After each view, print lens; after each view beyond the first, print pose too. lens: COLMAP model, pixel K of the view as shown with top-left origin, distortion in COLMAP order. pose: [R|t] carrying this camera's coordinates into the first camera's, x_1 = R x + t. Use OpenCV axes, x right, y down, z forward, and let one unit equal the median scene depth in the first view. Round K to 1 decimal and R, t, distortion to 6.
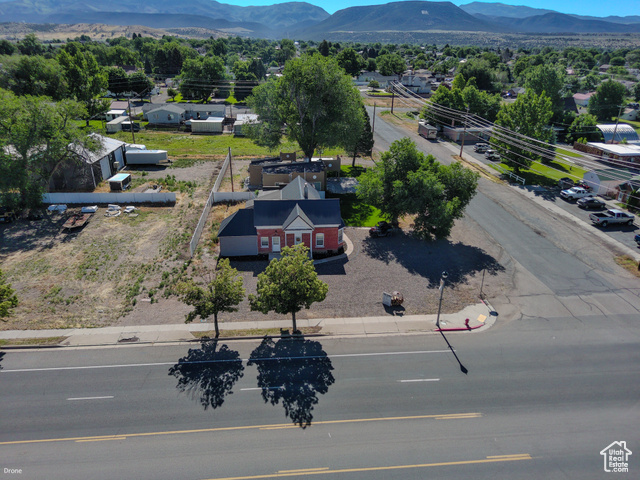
lens RADIAL K [[433.5, 0, 318.8], [0, 433.5, 241.0], [0, 0, 1]] dist [0.024314, -0.019141]
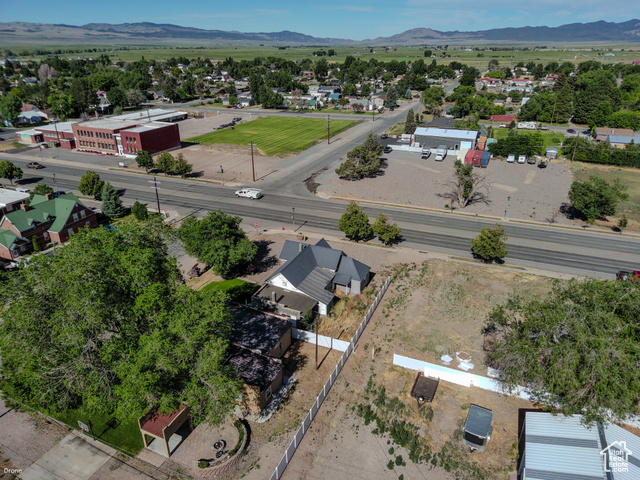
lens RADIAL K [[433.5, 0, 318.1], [0, 433.5, 240.9], [0, 0, 1]] dist [0.024314, -0.019141]
pose [[-0.878996, -0.212449, 0.426886, -0.632551], [0.184341, 0.674248, 0.715128, -1.061306], [-0.439755, 0.707287, -0.553498, 1.701595]]
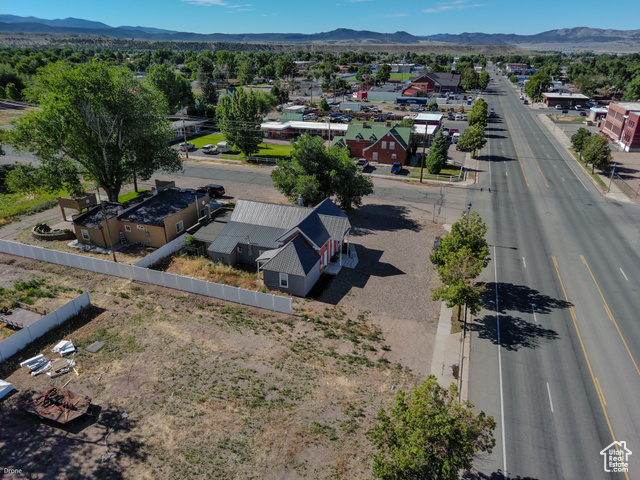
lens RADIAL K [[433.5, 0, 320.4], [0, 433.5, 236.6], [0, 0, 1]] dist [0.024314, -0.019141]
pose [[0.418525, -0.368876, 0.829920, -0.856221], [0.373811, 0.902776, 0.212748, -0.239208], [-0.827709, 0.221193, 0.515724, 0.483217]]
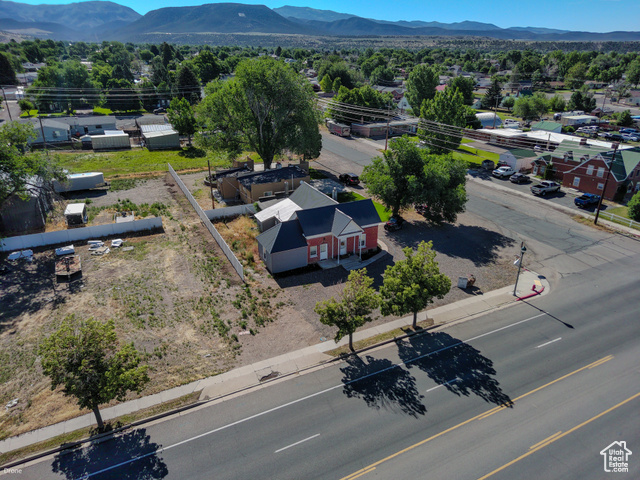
lens RADIAL K [[433.5, 0, 320.3], [0, 433.5, 241.3], [0, 0, 1]] dist [0.024314, -0.019141]
pose [[0.930980, -0.156325, 0.329908, -0.413357], [0.157450, 0.987248, 0.023485, -0.039447], [-0.329373, 0.030080, 0.943721, 0.068628]]
